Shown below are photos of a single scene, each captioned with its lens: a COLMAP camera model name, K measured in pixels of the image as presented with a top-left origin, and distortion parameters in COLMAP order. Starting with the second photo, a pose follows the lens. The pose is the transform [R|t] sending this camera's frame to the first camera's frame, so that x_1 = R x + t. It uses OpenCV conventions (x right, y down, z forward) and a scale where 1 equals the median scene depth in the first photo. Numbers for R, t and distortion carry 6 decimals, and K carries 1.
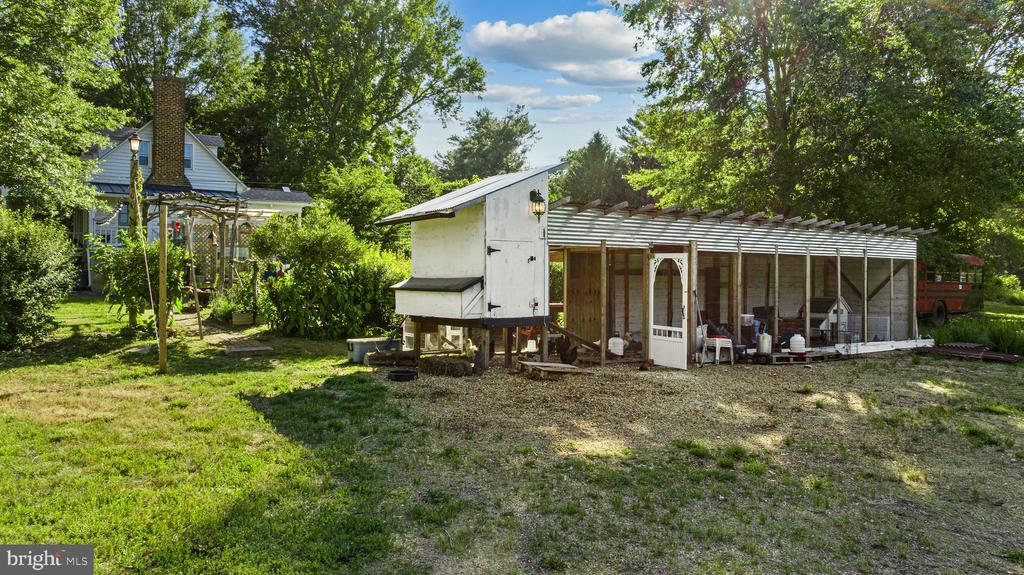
lens RADIAL K [[715.9, 0, 494.4], [0, 715.9, 282.7], [0, 0, 1]] dist [-0.006359, -0.001944]
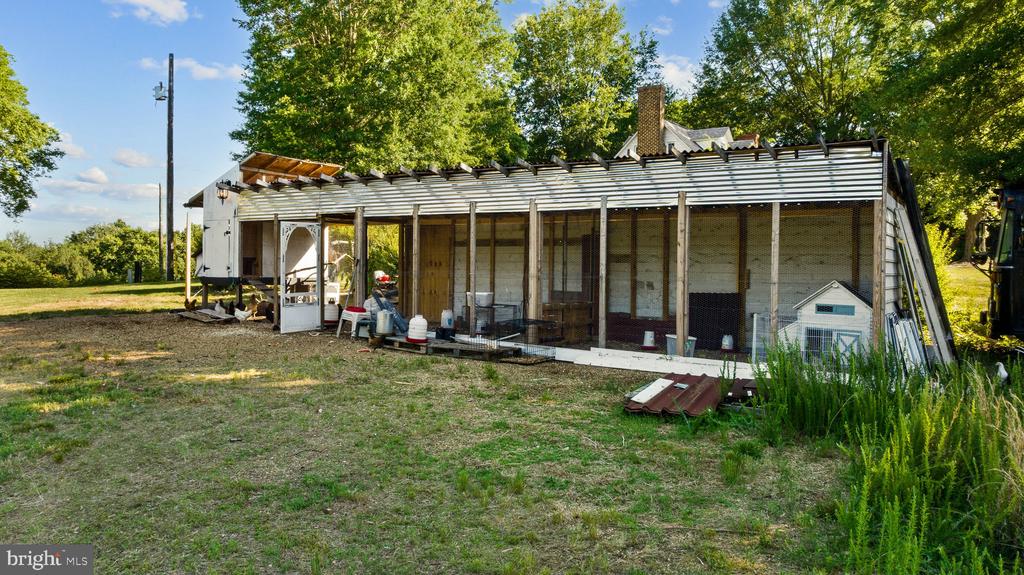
lens RADIAL K [[727.1, 0, 542.5], [0, 727.1, 286.2], [0, 0, 1]] dist [-0.004495, 0.027677]
pose [[0.397039, 0.026919, -0.917407, 0.706312], [-0.015443, 0.999624, 0.022648, 0.011838], [0.917672, 0.005175, 0.397306, 0.473375]]
